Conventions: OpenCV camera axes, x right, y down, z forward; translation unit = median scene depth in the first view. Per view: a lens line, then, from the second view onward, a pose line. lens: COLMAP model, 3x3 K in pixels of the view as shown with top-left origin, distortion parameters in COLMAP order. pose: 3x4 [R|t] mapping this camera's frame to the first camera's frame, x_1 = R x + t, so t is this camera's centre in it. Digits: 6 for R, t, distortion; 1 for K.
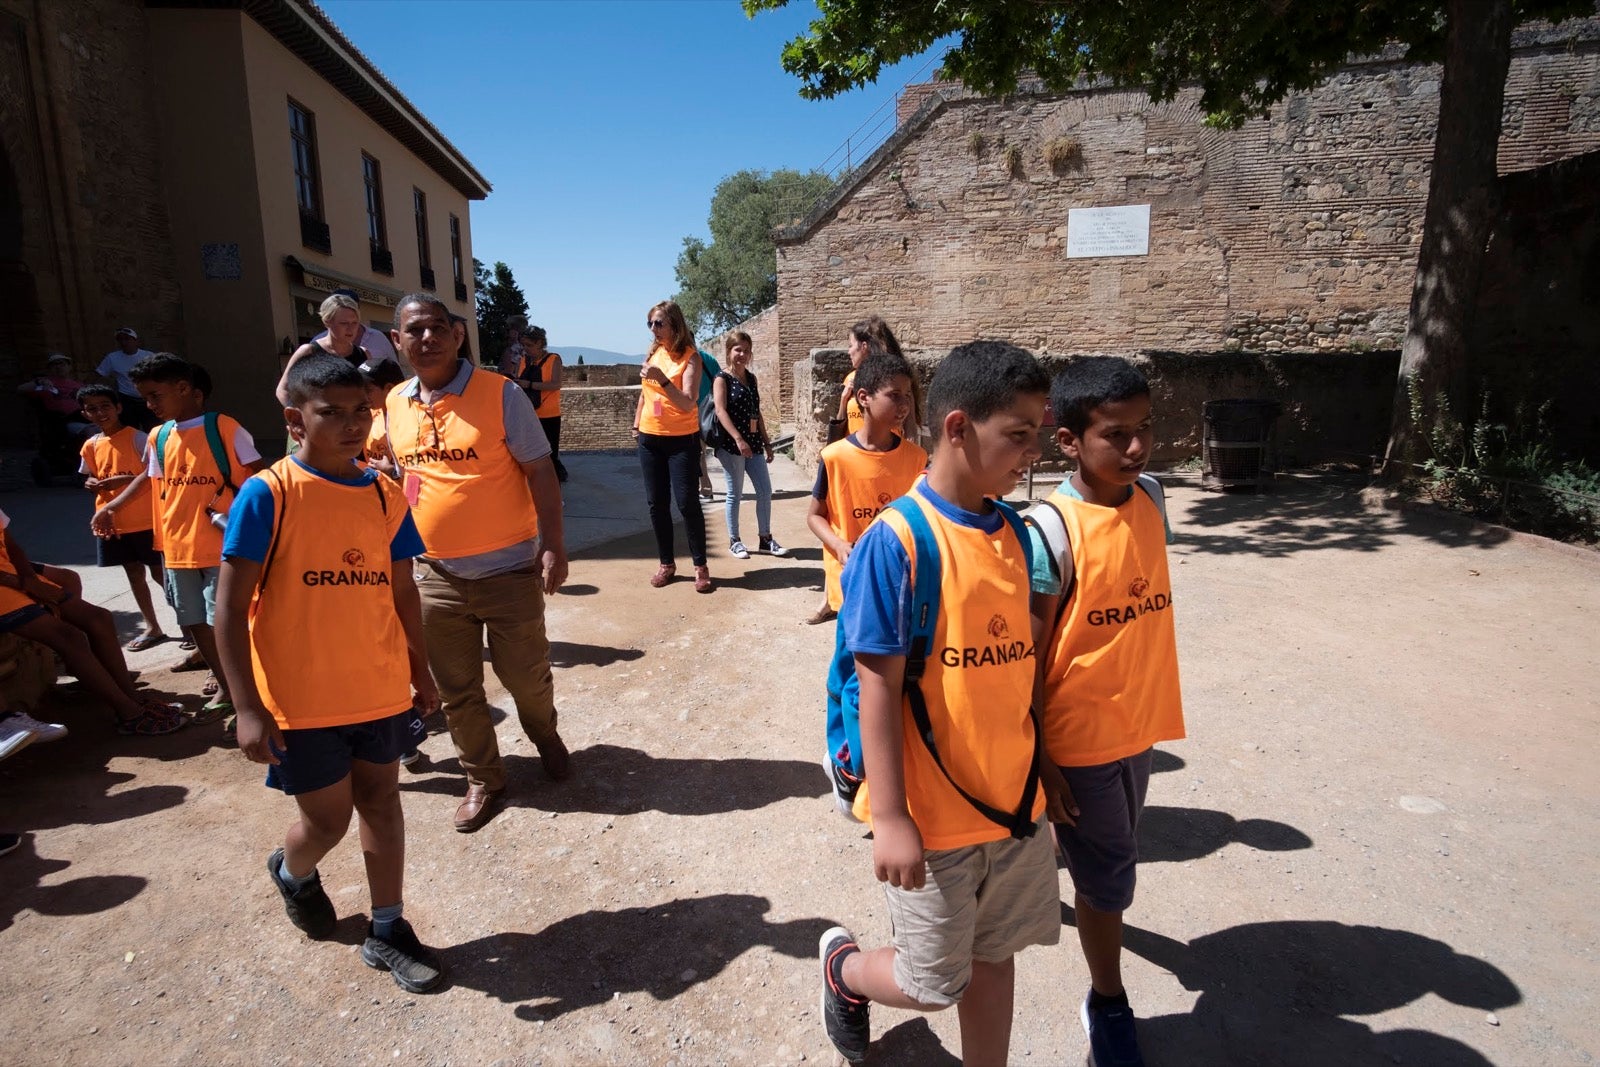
lens RADIAL K [[936.7, 0, 856.3], [0, 936.7, 561.9], [0, 0, 1]] dist [-0.036065, 0.011489]
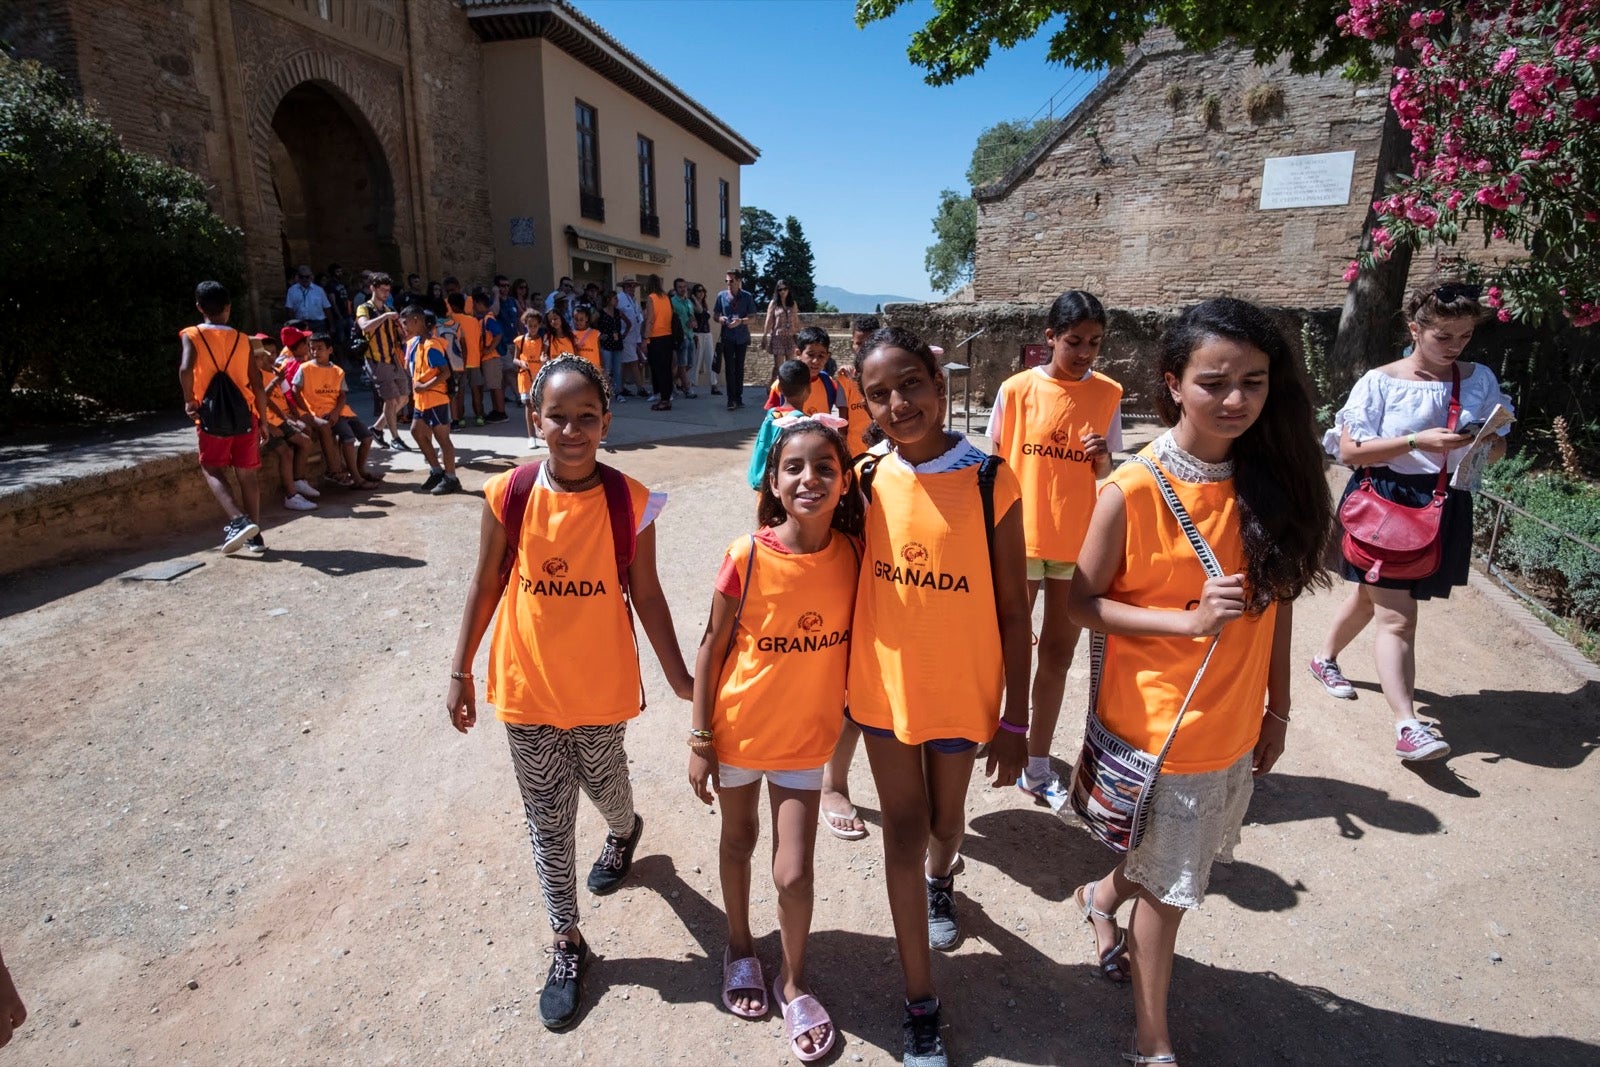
lens RADIAL K [[936.7, 0, 797.4], [0, 936.7, 575.8], [0, 0, 1]] dist [-0.036065, 0.011489]
pose [[0.931695, 0.106339, -0.347327, 0.152157], [-0.083460, 0.993276, 0.080228, 0.021053], [0.353524, -0.045760, 0.934306, -0.105138]]
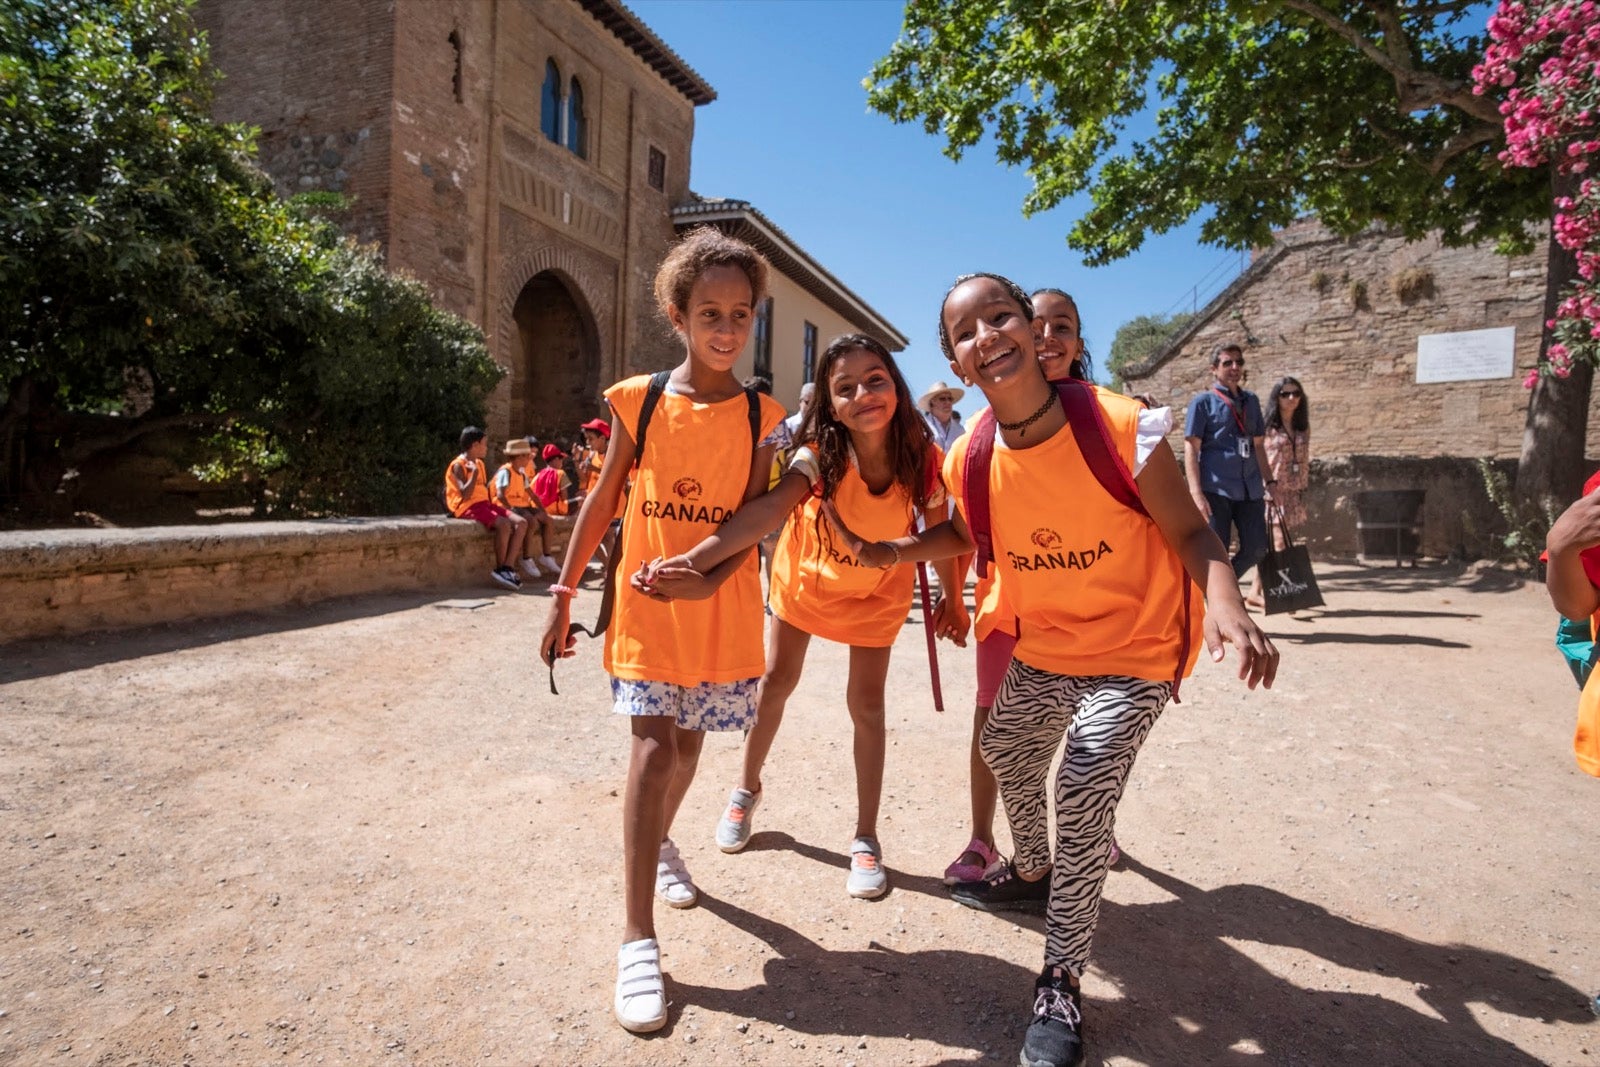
lens RADIAL K [[936.7, 0, 776.5], [0, 936.7, 544.6], [0, 0, 1]] dist [-0.036065, 0.011489]
pose [[0.862080, 0.054918, -0.503788, 0.143315], [-0.136260, 0.982621, -0.126053, 0.060777], [0.488110, 0.177314, 0.854581, -0.145962]]
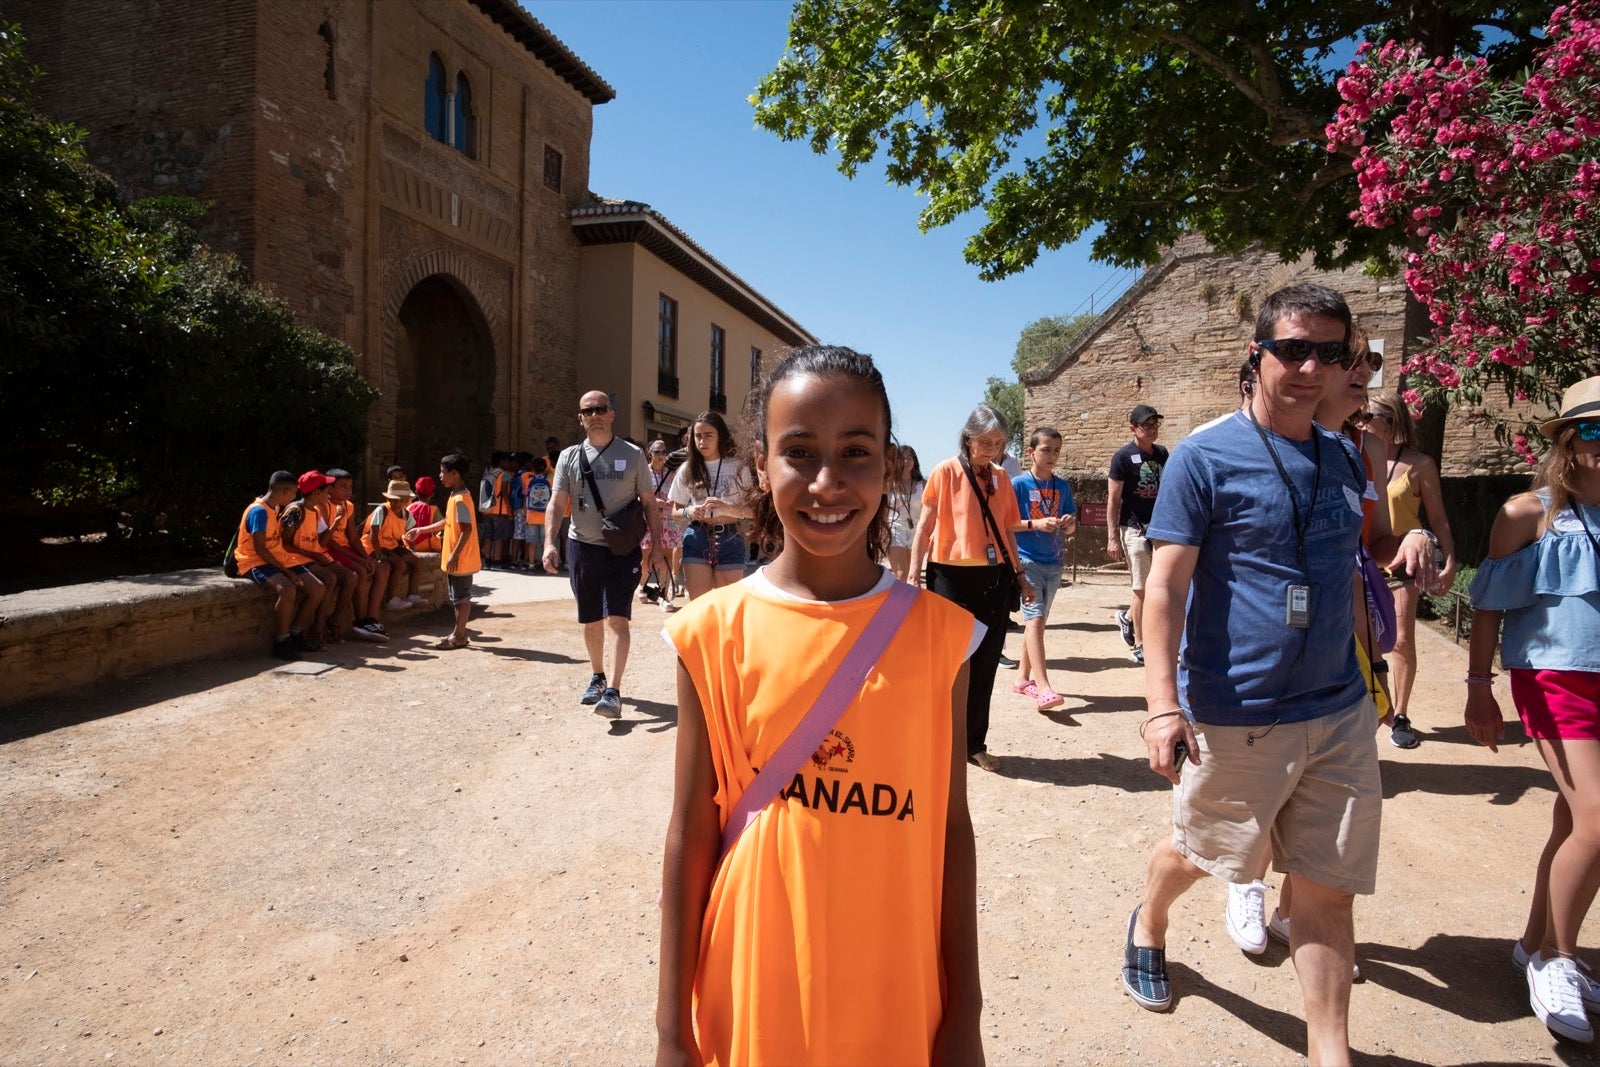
lens RADIAL K [[936.7, 0, 790.8], [0, 936.7, 545.0], [0, 0, 1]] dist [-0.036065, 0.011489]
pose [[0.908903, 0.045827, -0.414481, 0.150401], [-0.109054, 0.985474, -0.130184, 0.038905], [0.402495, 0.163525, 0.900698, -0.132115]]
